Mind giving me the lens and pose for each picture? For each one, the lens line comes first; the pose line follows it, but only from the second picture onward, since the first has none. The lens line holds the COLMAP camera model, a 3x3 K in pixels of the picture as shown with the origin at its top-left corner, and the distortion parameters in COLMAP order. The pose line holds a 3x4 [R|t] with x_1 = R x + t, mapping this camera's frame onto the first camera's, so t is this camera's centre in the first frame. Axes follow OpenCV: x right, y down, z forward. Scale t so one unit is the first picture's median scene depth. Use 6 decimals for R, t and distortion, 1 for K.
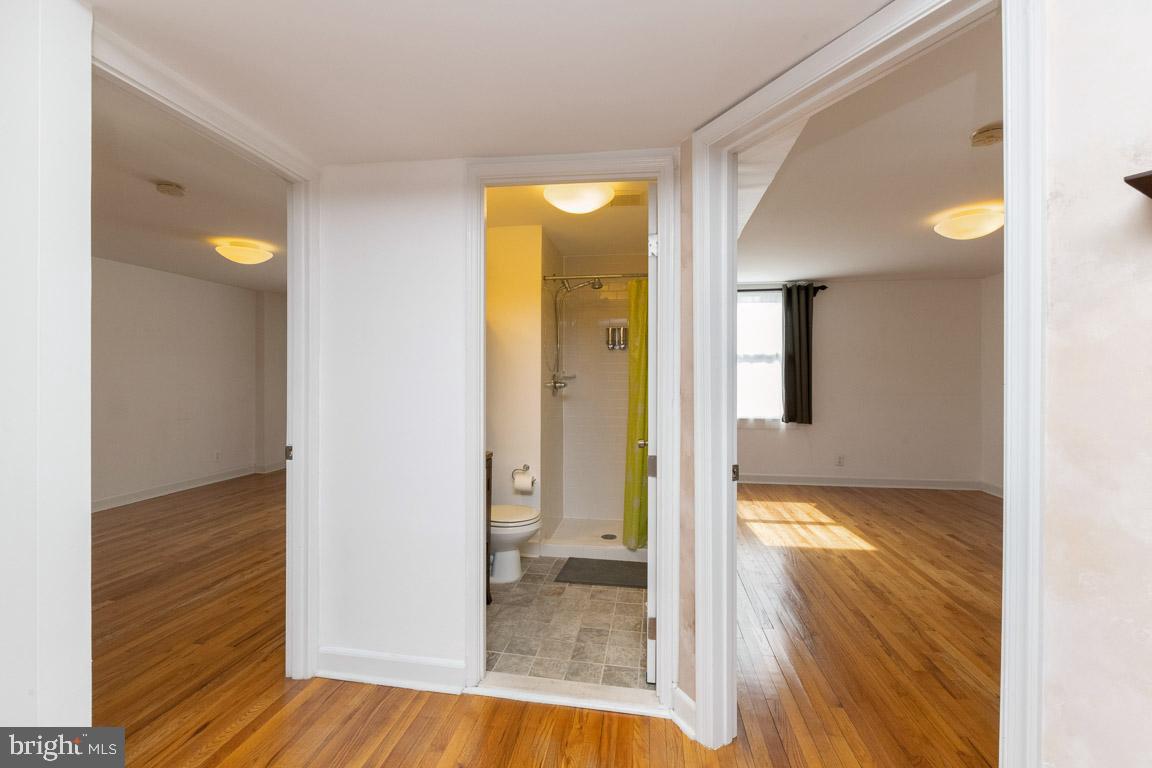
lens RADIAL K [[497.3, 0, 579.2], [0, 497.3, 380.9], [0, 0, 1]] dist [-0.000297, -0.000121]
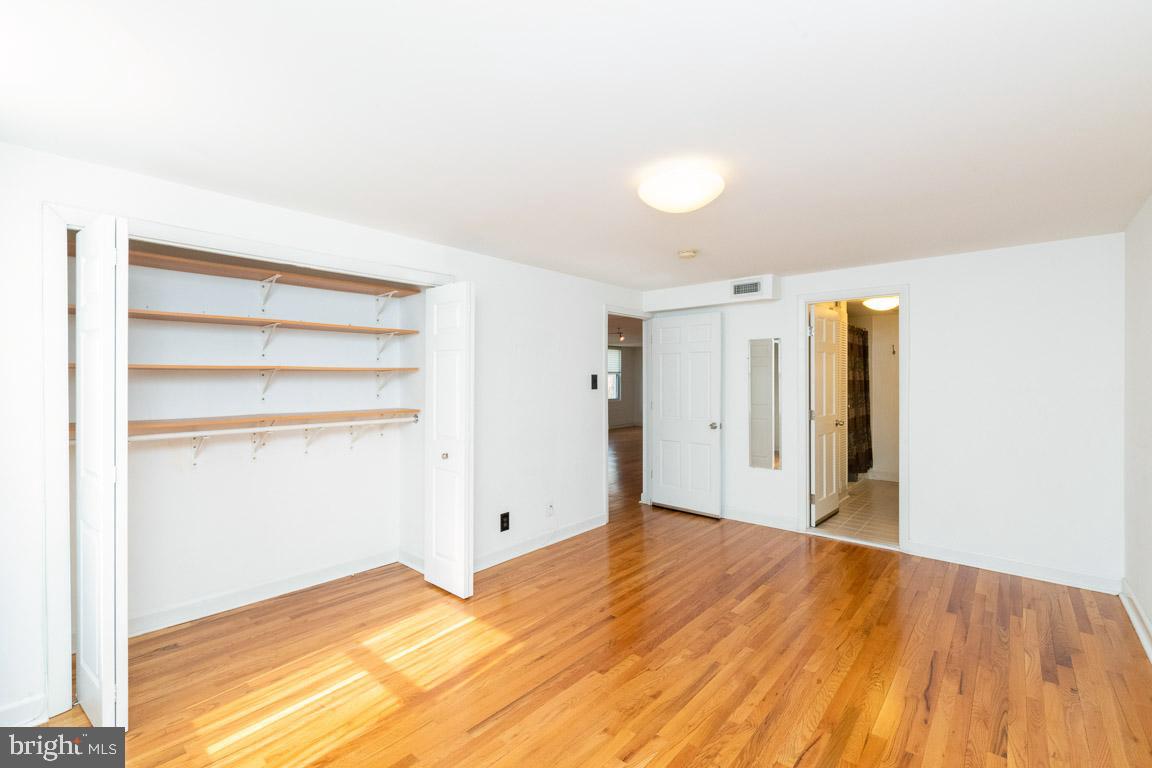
lens RADIAL K [[497.3, 0, 579.2], [0, 497.3, 380.9], [0, 0, 1]] dist [-0.000297, -0.000121]
pose [[-0.836683, -0.001990, 0.547684, -1.143578], [0.002228, 0.999973, 0.007037, -0.066705], [-0.547683, 0.007108, -0.836655, 1.987123]]
